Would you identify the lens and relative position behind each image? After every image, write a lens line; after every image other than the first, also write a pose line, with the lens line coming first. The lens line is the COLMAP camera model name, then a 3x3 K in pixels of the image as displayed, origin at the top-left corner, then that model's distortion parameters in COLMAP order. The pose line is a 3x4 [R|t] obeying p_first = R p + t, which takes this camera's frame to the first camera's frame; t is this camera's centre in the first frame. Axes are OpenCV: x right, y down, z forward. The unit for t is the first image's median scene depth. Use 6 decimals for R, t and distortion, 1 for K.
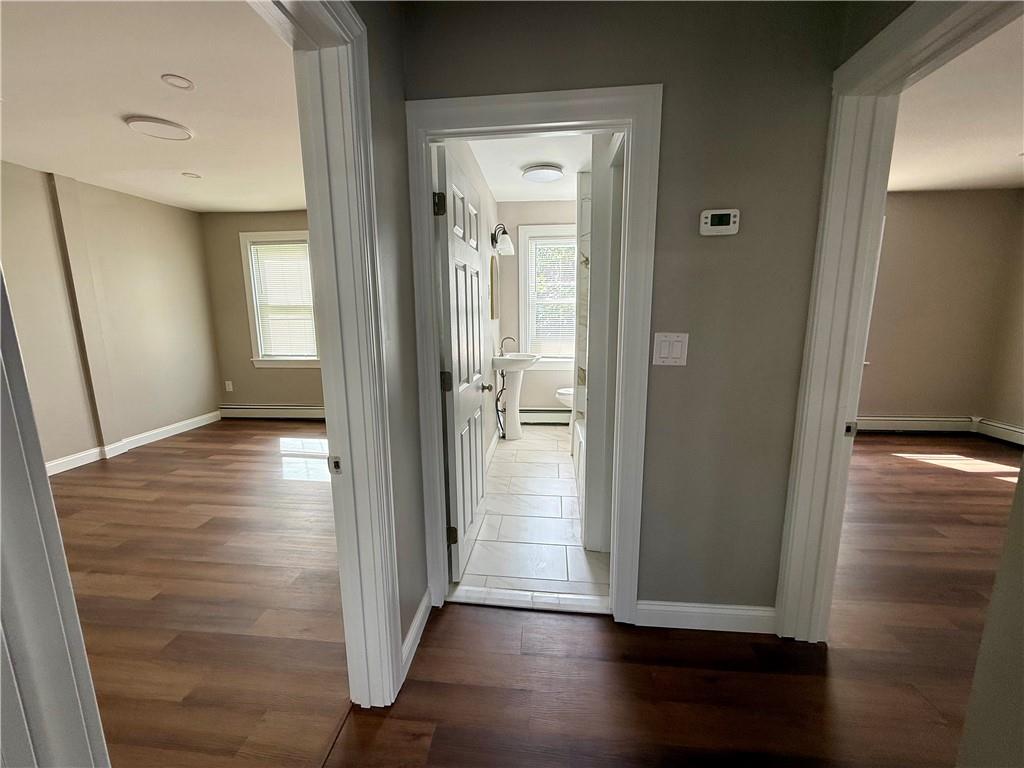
lens RADIAL K [[409.1, 0, 506.1], [0, 409.1, 384.7], [0, 0, 1]] dist [0.001505, -0.000072]
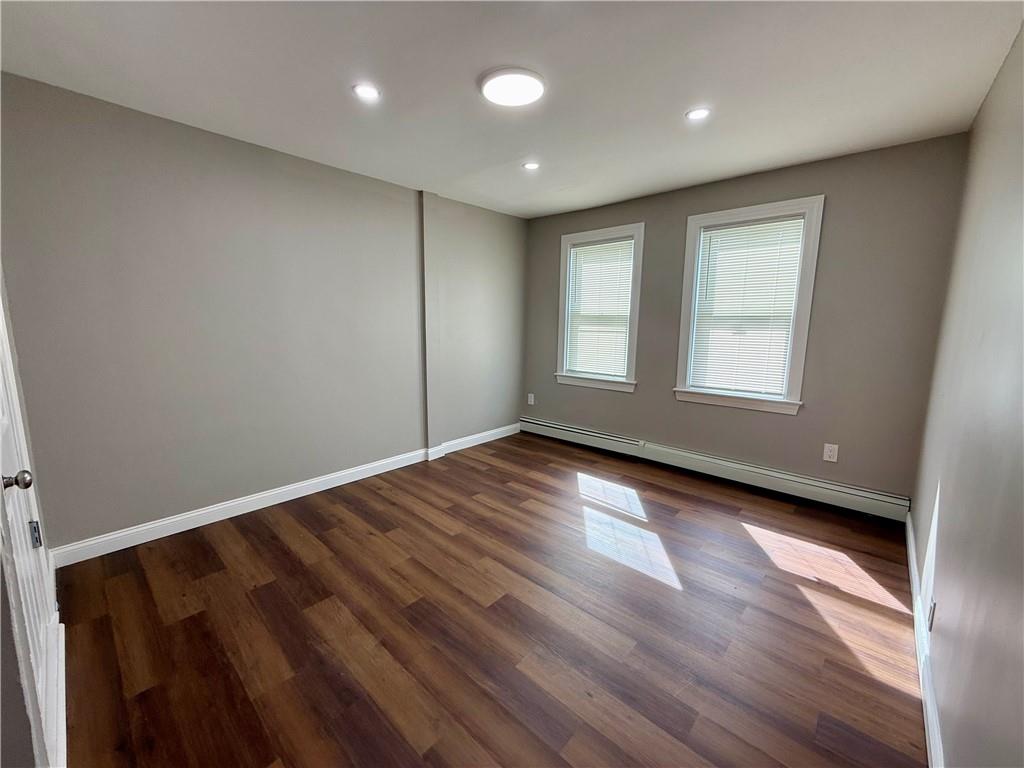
lens RADIAL K [[409.1, 0, 506.9], [0, 409.1, 387.9], [0, 0, 1]] dist [0.001505, -0.000072]
pose [[0.801831, 0.105639, -0.588138, -0.227112], [-0.118867, 0.992777, 0.016263, -0.043947], [0.585608, 0.056870, 0.808597, 0.269434]]
